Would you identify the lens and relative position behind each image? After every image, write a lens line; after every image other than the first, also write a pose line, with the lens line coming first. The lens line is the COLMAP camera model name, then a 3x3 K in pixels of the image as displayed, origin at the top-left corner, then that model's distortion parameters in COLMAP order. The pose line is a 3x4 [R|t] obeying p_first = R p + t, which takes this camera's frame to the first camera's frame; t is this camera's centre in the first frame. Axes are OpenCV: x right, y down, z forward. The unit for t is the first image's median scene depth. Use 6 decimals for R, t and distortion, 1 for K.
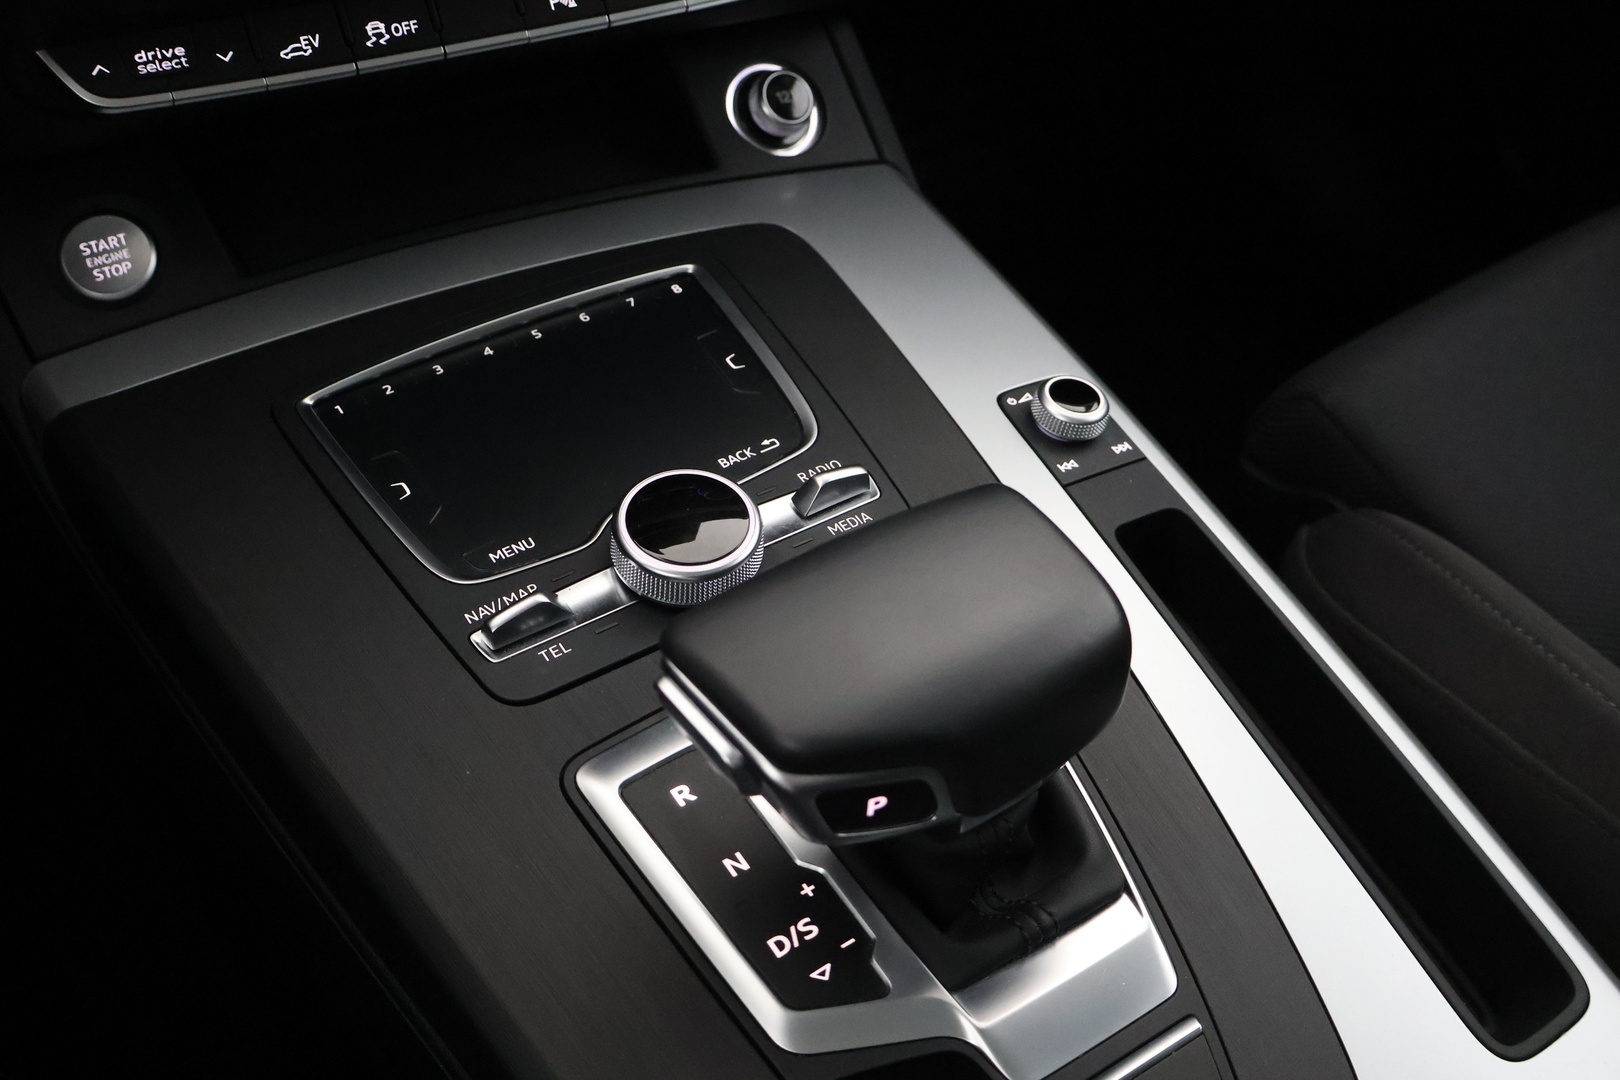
lens RADIAL K [[1736.0, 0, 810.0], [0, 1736.0, 540.0], [0, 0, 1]] dist [-0.000747, 0.009730]
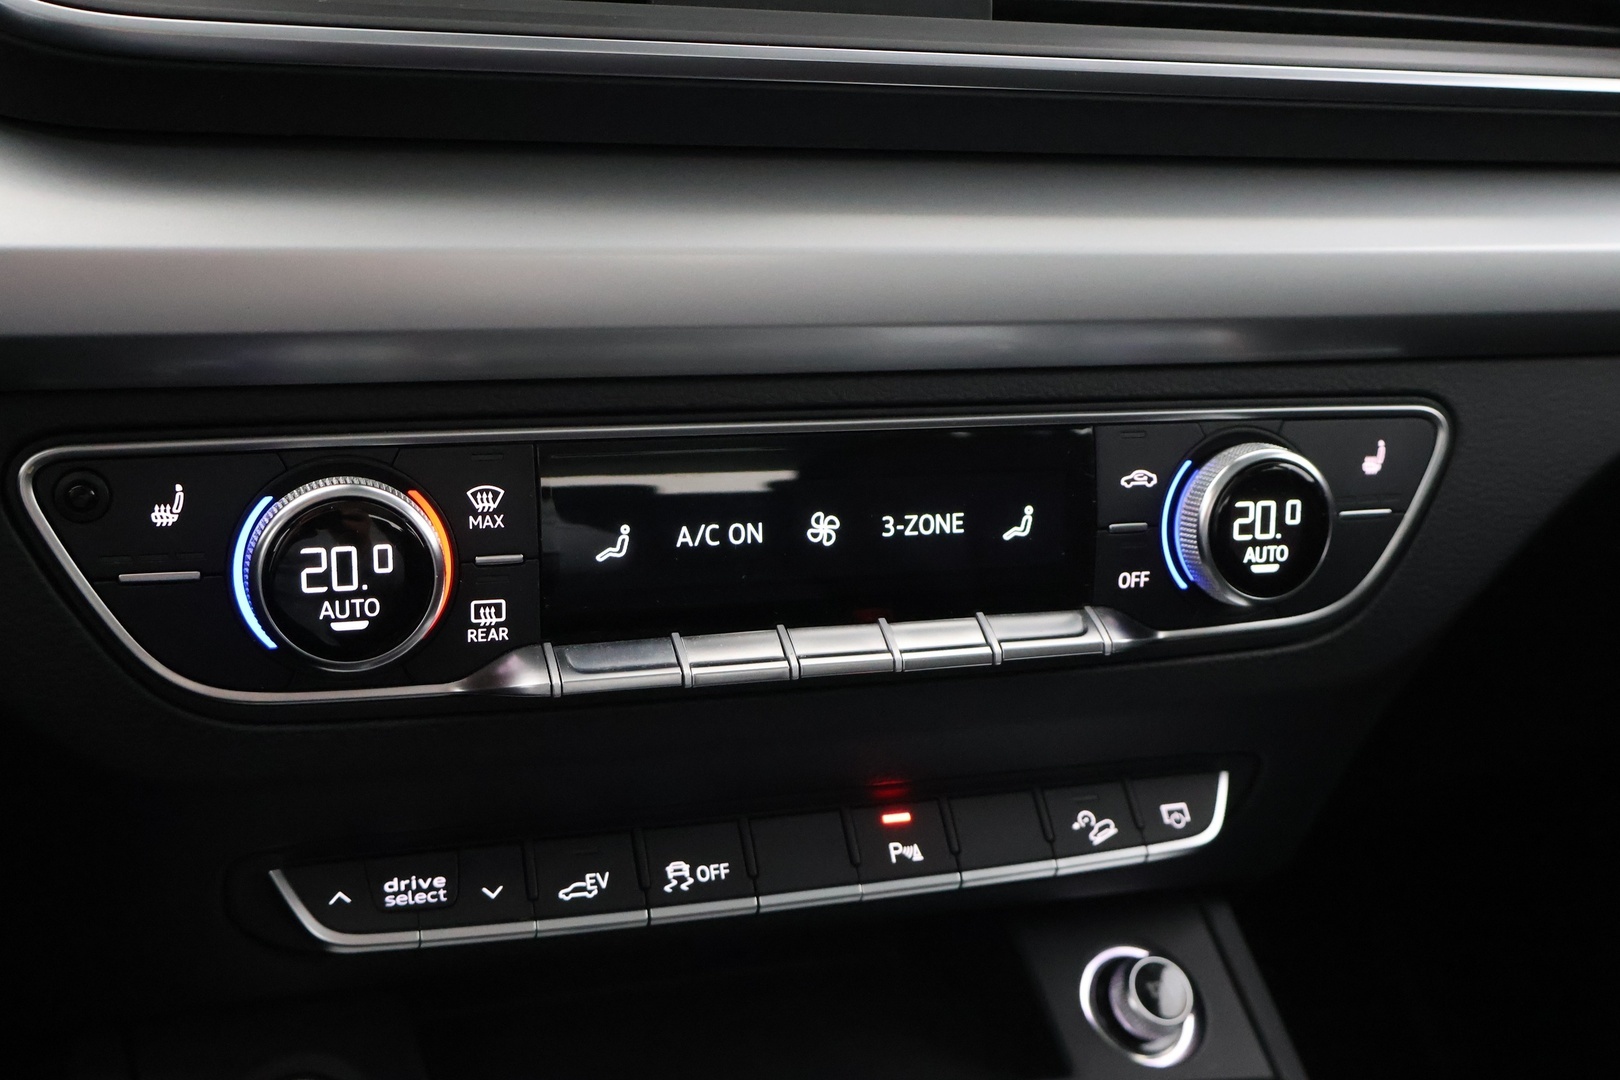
lens RADIAL K [[1736.0, 0, 810.0], [0, 1736.0, 540.0], [0, 0, 1]] dist [-0.000747, 0.009730]
pose [[0.990969, 0.036966, -0.128896, -0.091830], [-0.093842, 0.877814, -0.469719, -0.056716], [0.095783, 0.477573, 0.873355, 0.230078]]
